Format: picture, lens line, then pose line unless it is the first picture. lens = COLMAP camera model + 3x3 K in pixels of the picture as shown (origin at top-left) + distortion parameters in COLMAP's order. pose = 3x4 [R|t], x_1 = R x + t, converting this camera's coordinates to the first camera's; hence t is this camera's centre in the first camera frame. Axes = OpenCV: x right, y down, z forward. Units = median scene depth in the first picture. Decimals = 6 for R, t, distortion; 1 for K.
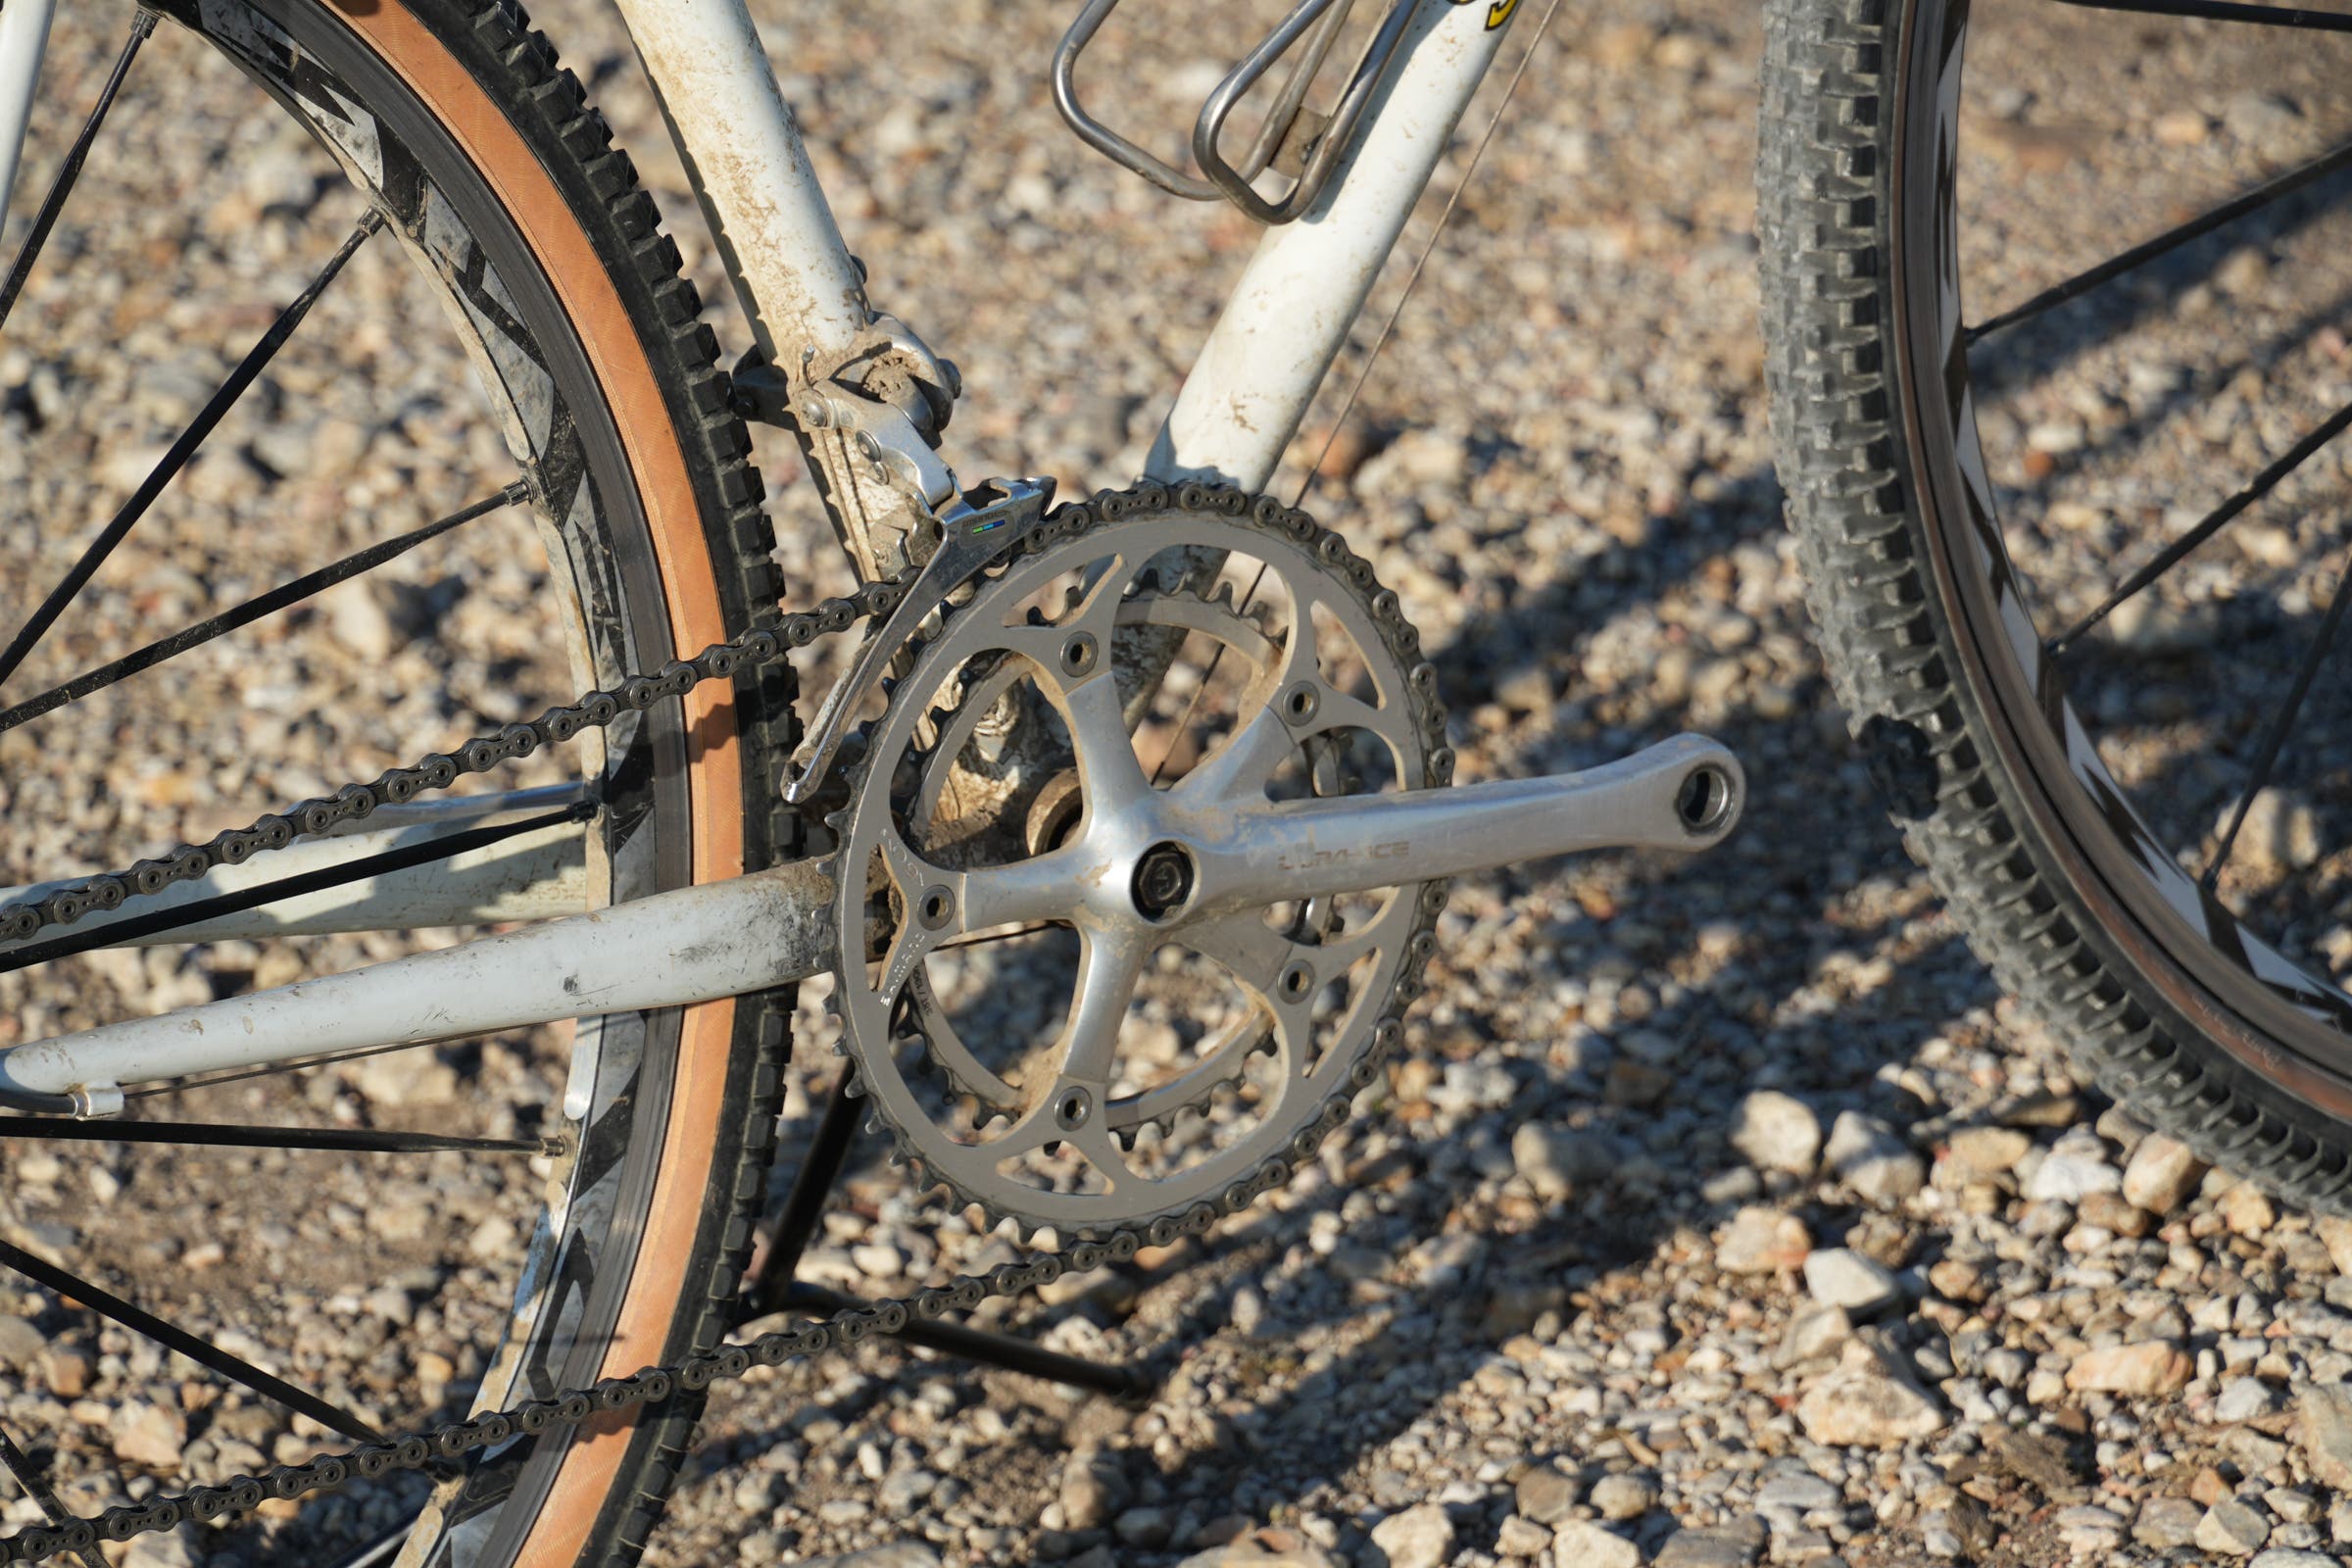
lens RADIAL K [[13737.6, 0, 1191.0], [0, 13737.6, 775.9], [0, 0, 1]] dist [0.581185, 0.000000]
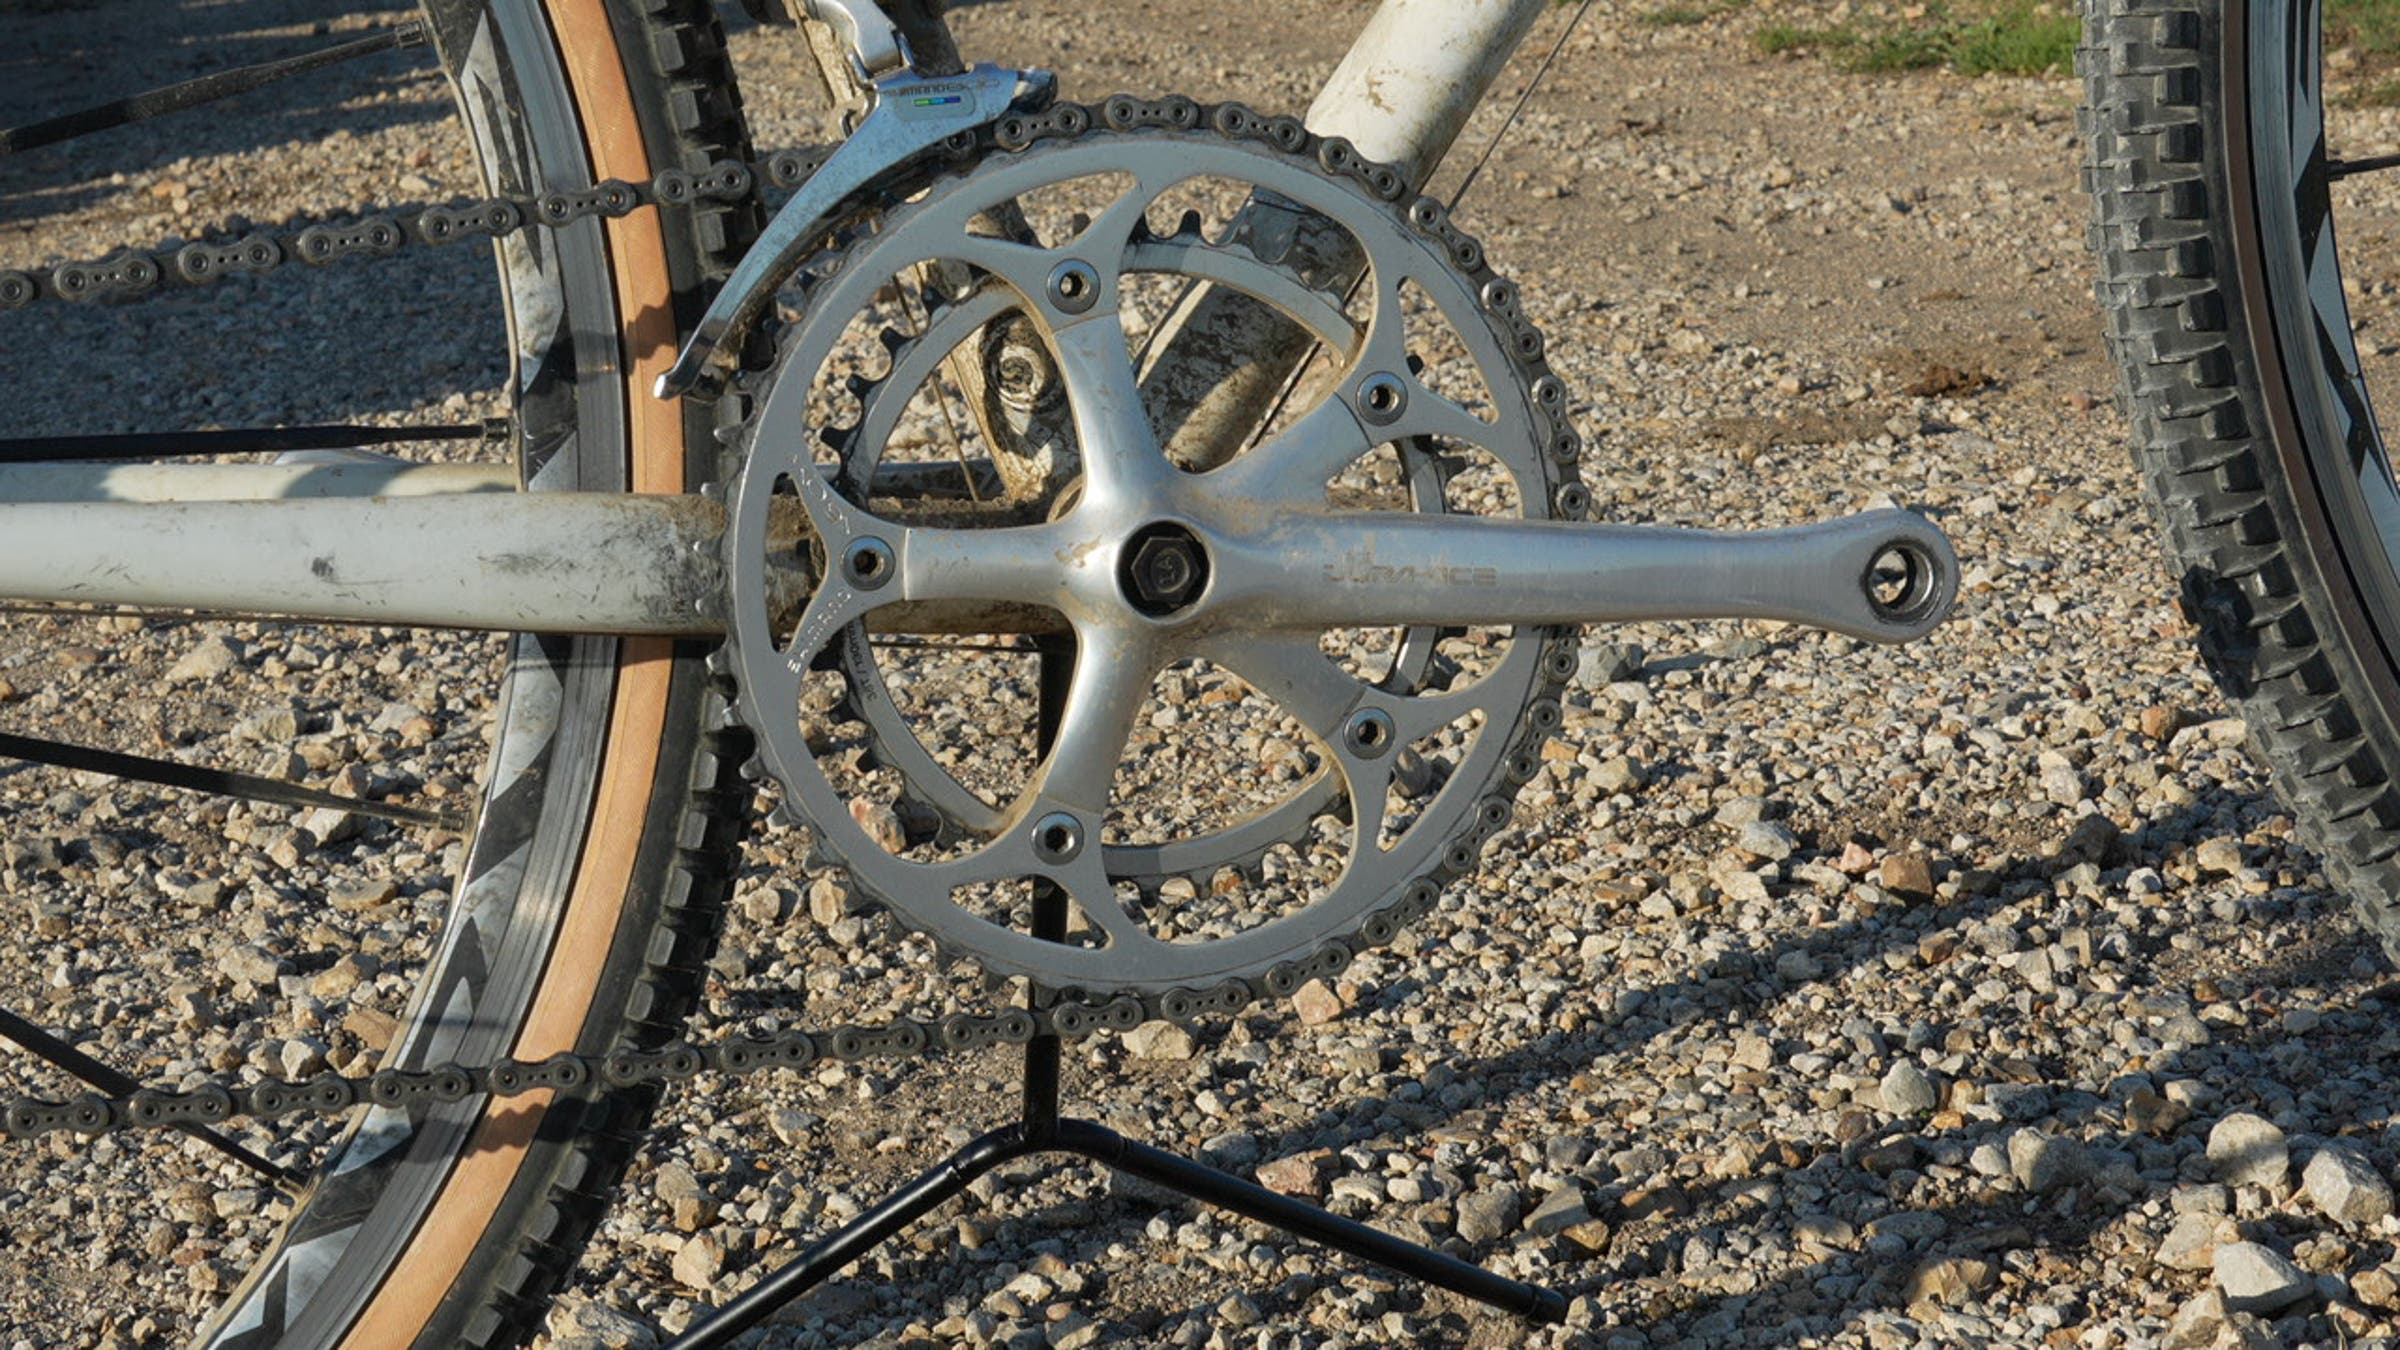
lens RADIAL K [[4660.6, 0, 1184.7], [0, 4660.6, 697.8], [0, 0, 1]] dist [0.053189, 0.000000]
pose [[0.937382, 0.057118, -0.343587, 0.094030], [-0.106571, 0.986186, -0.126804, 0.049520], [0.331598, 0.155480, 0.930521, 0.704575]]
